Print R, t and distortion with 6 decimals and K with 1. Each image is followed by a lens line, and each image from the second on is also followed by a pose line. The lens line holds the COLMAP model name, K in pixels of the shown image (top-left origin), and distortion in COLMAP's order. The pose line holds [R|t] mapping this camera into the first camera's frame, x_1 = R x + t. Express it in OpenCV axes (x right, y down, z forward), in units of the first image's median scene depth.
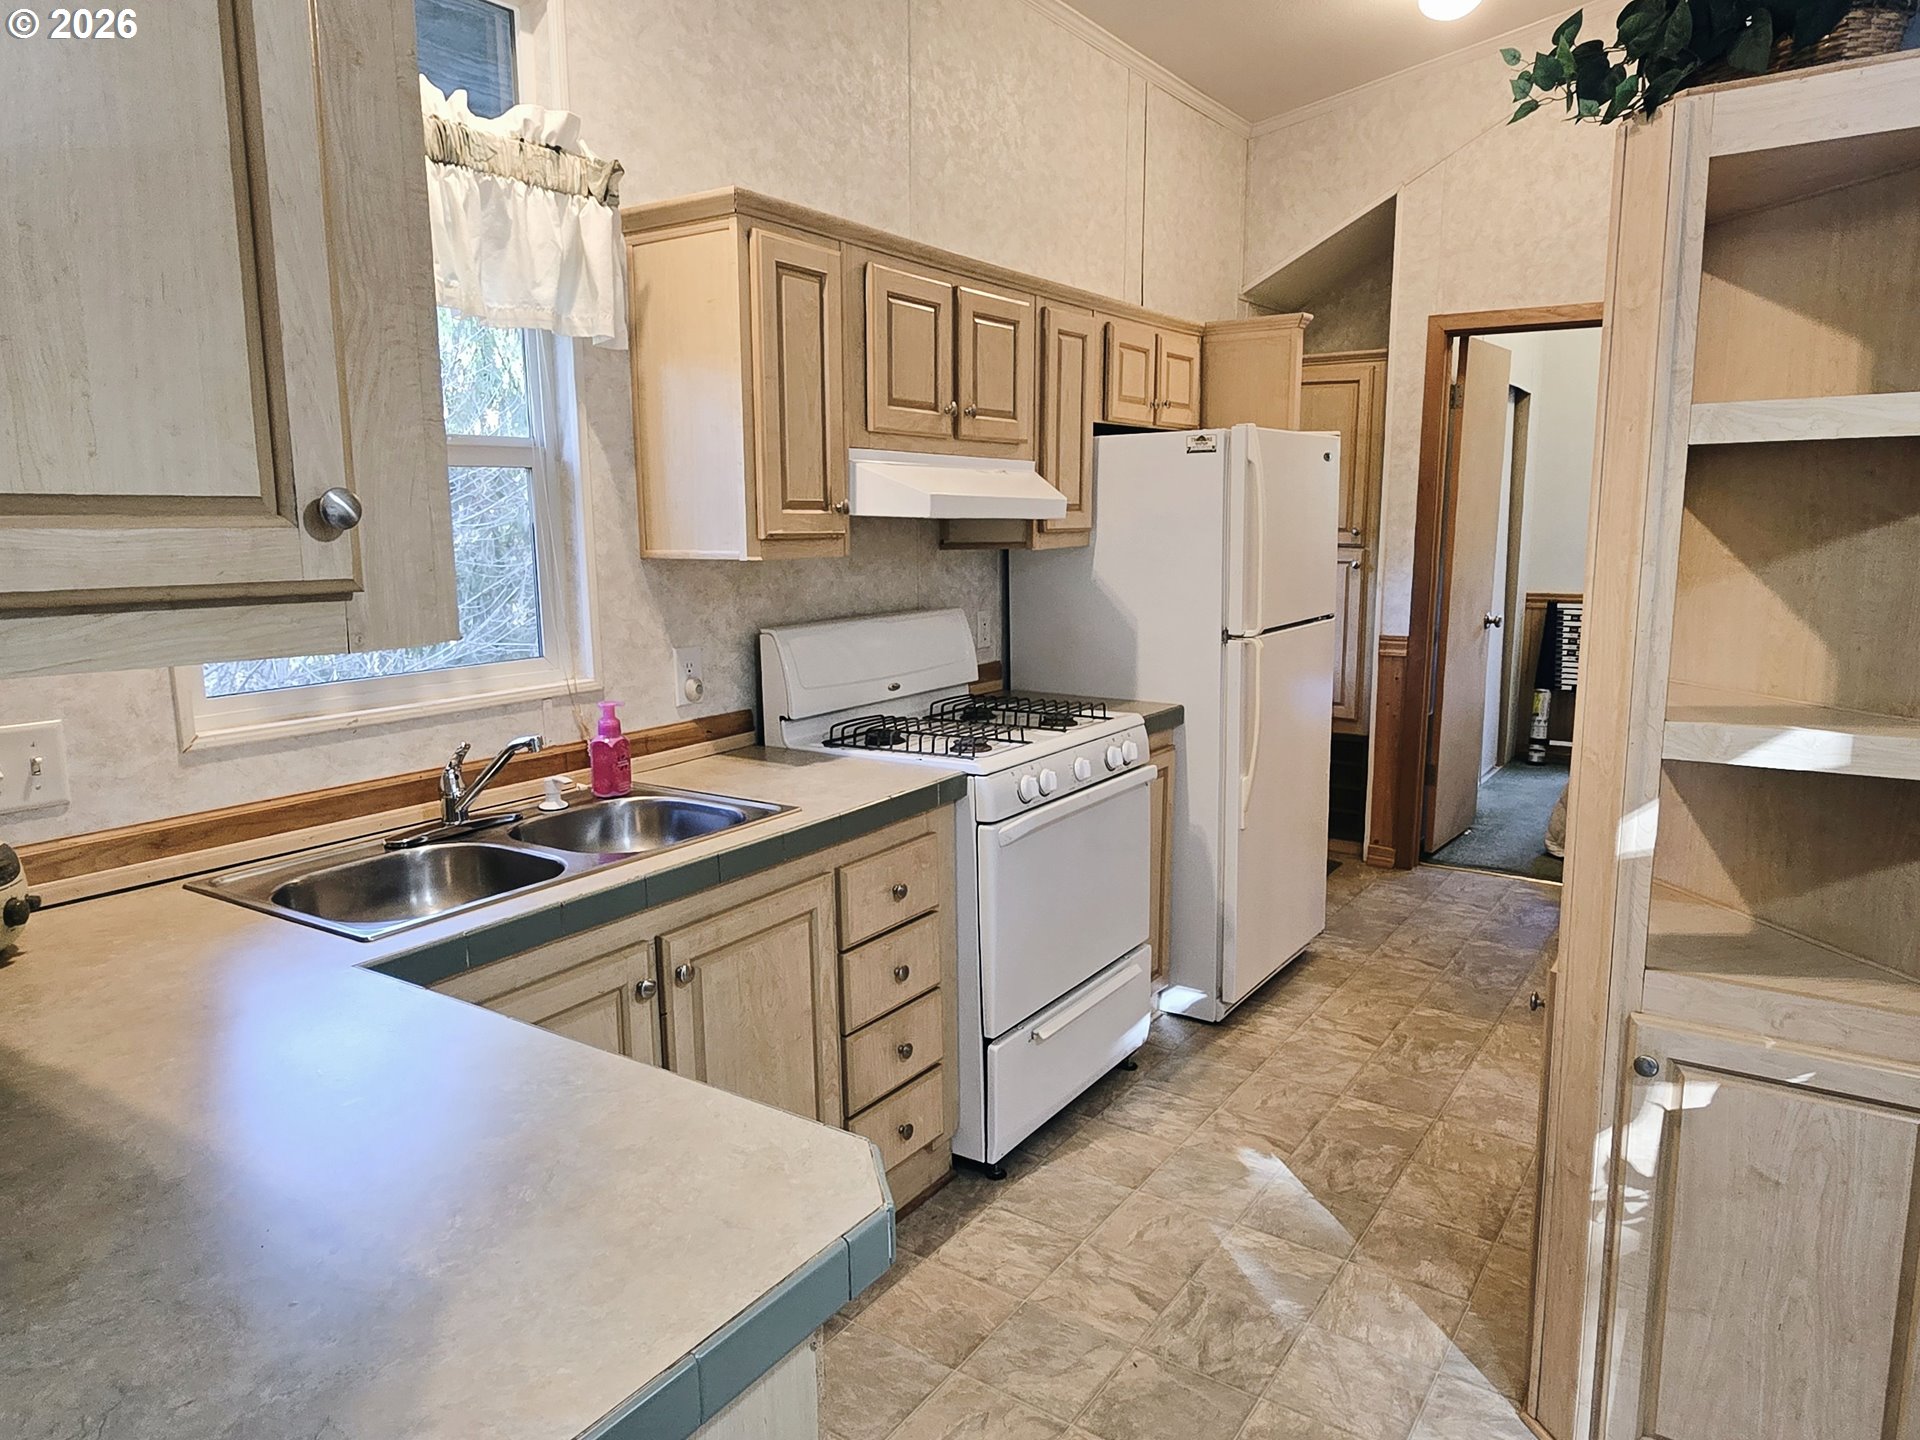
lens RADIAL K [[1255.6, 0, 974.1], [0, 1255.6, 715.0], [0, 0, 1]] dist [0.029007, -0.027292]
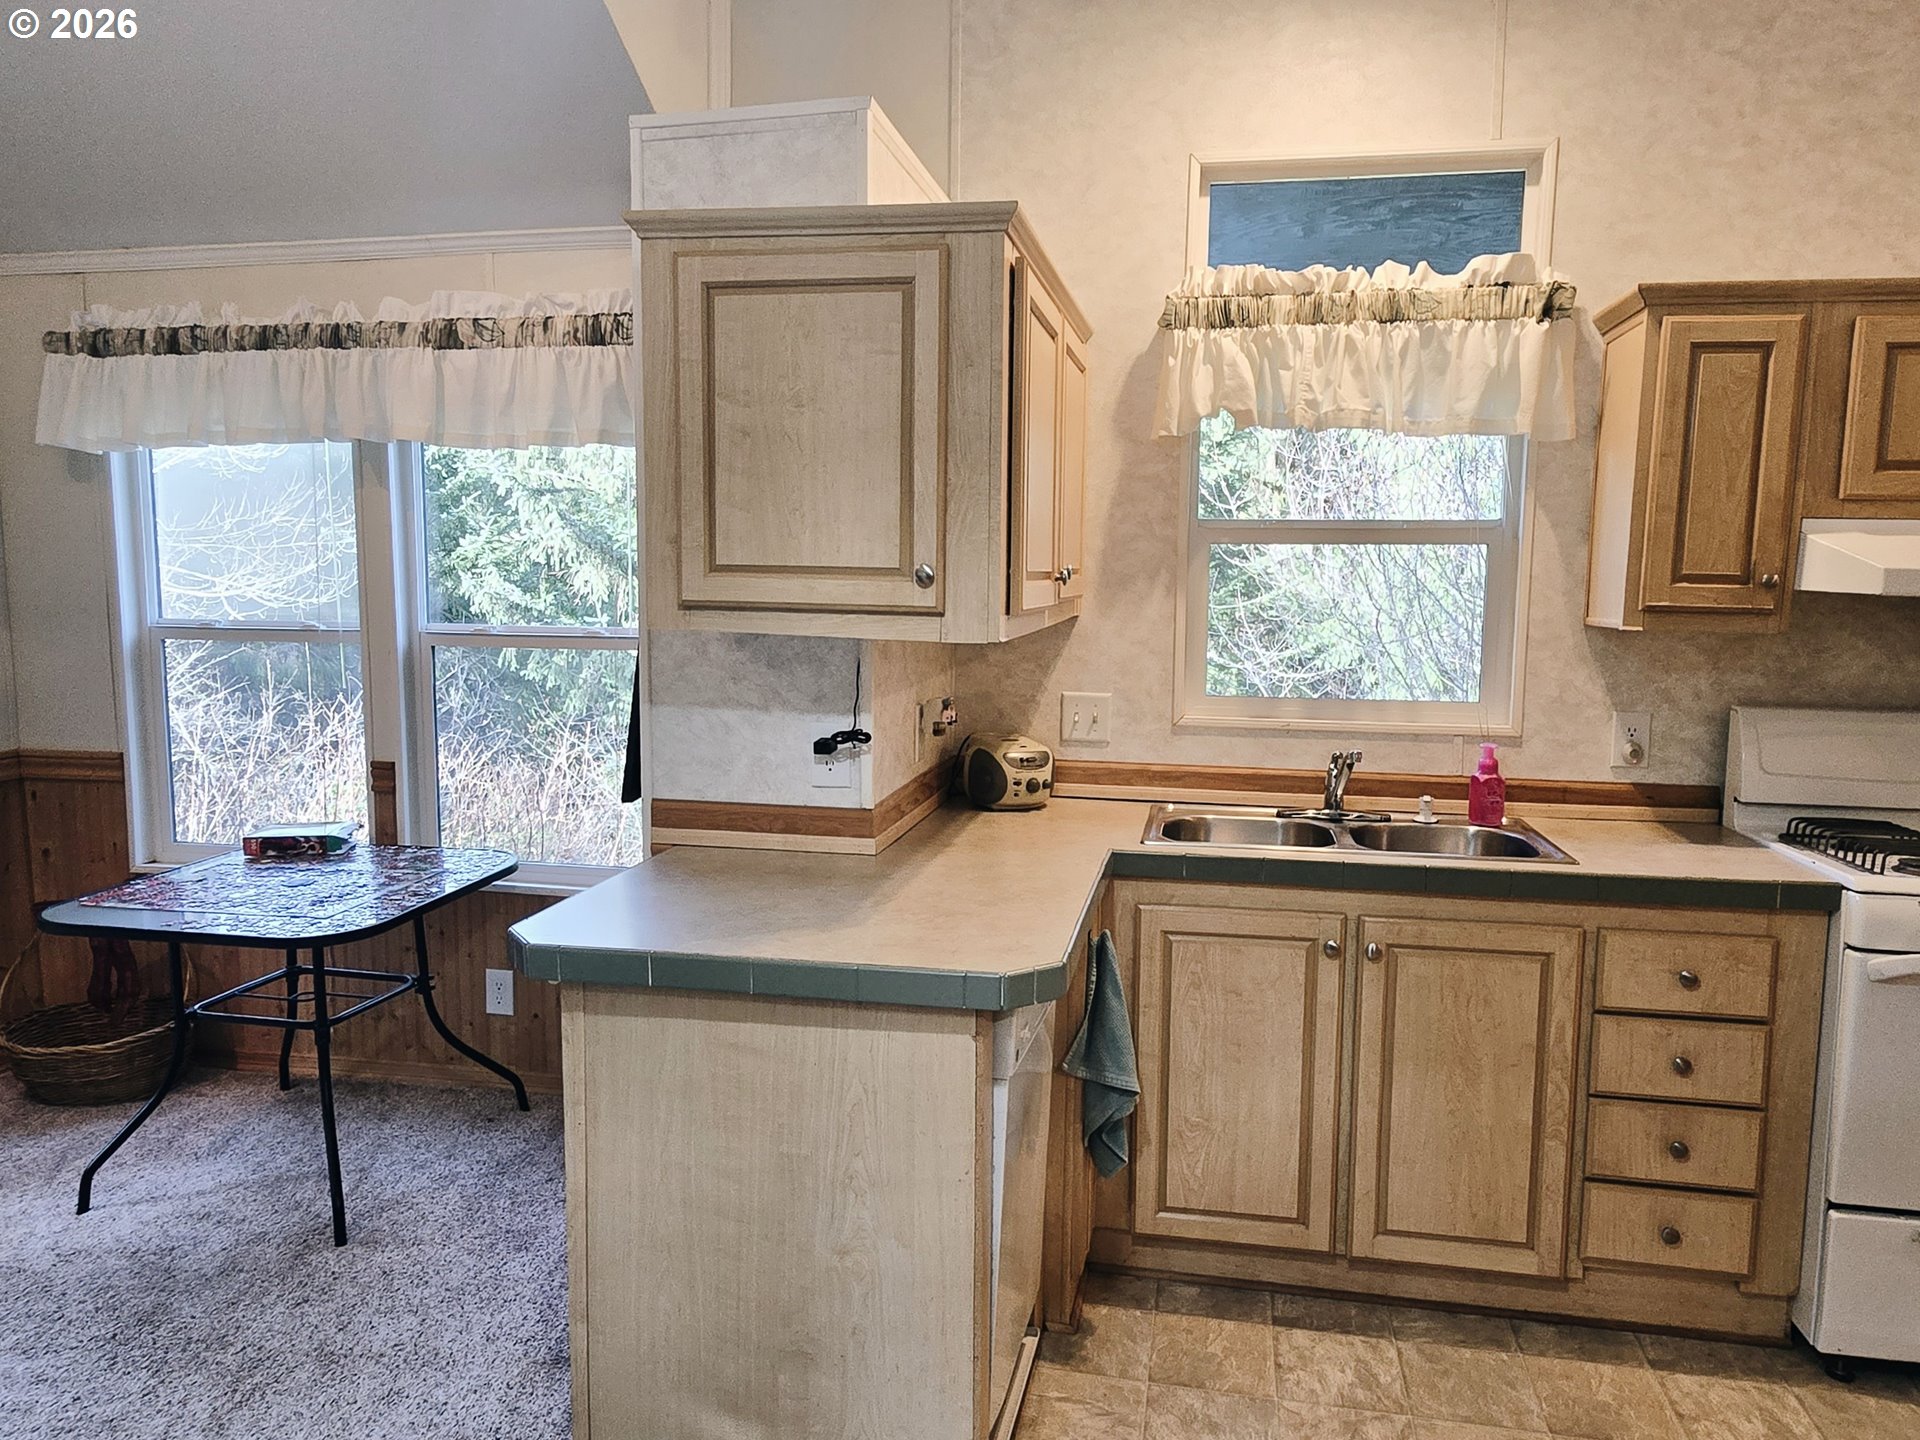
lens RADIAL K [[1255.6, 0, 939.6], [0, 1255.6, 711.4], [0, 0, 1]] dist [0.029007, -0.027292]
pose [[0.383017, 0.111277, -0.917014, 0.457355], [-0.163278, 0.985242, 0.051359, -0.013497], [0.909197, 0.130057, 0.395533, 0.059832]]
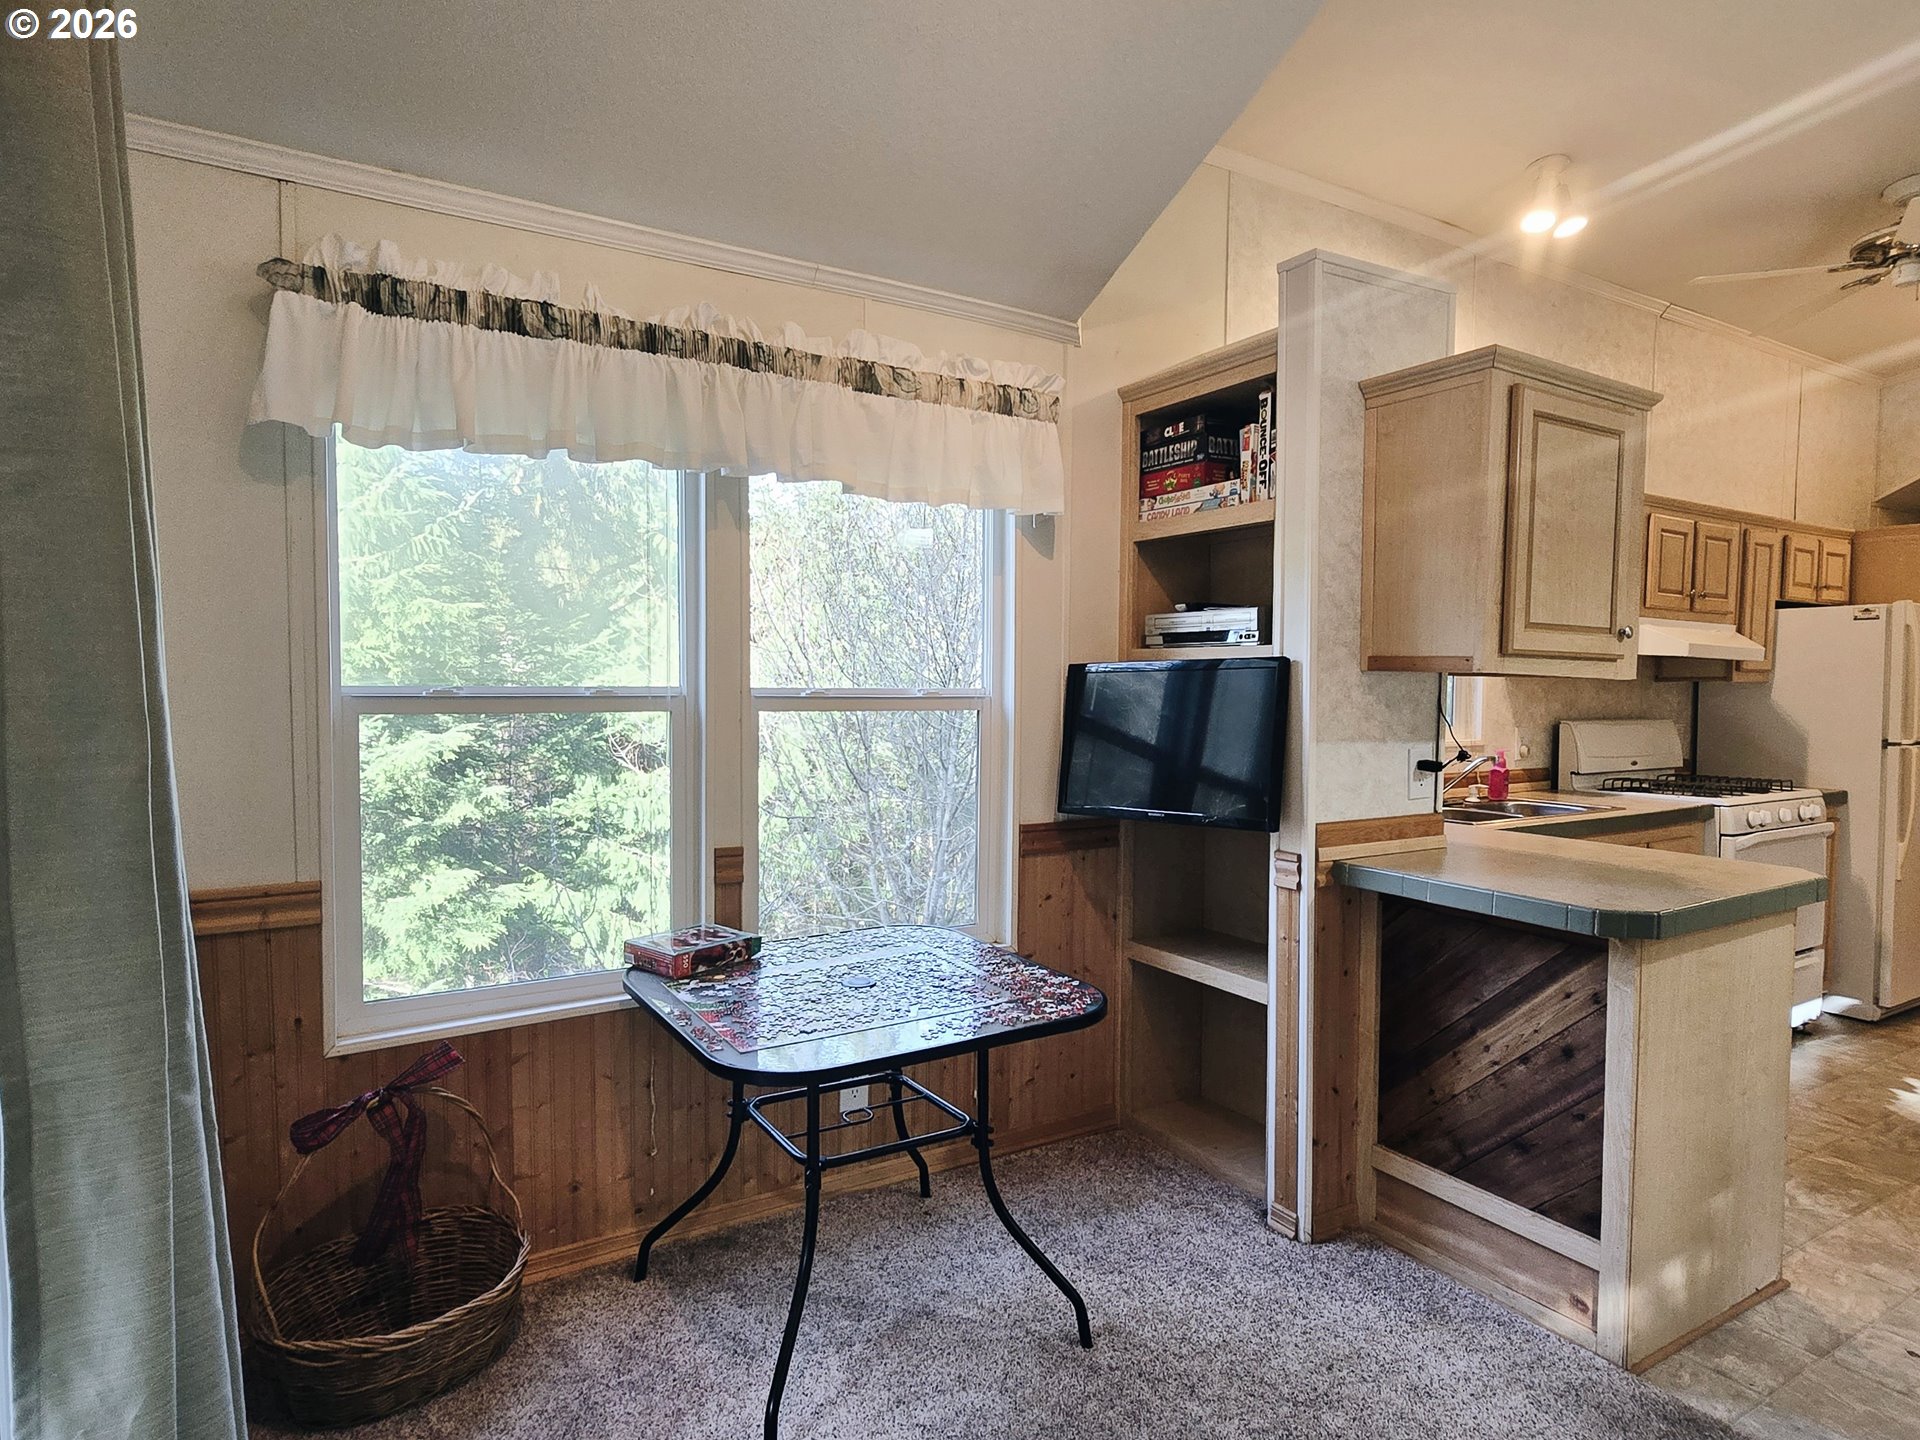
lens RADIAL K [[1143.1, 0, 968.9], [0, 1143.1, 724.0], [0, 0, 1]] dist [0.007346, -0.001383]
pose [[0.915311, 0.036831, -0.401060, -0.263345], [-0.084229, 0.991295, -0.101196, 0.152553], [0.393841, 0.126406, 0.910445, -0.693292]]
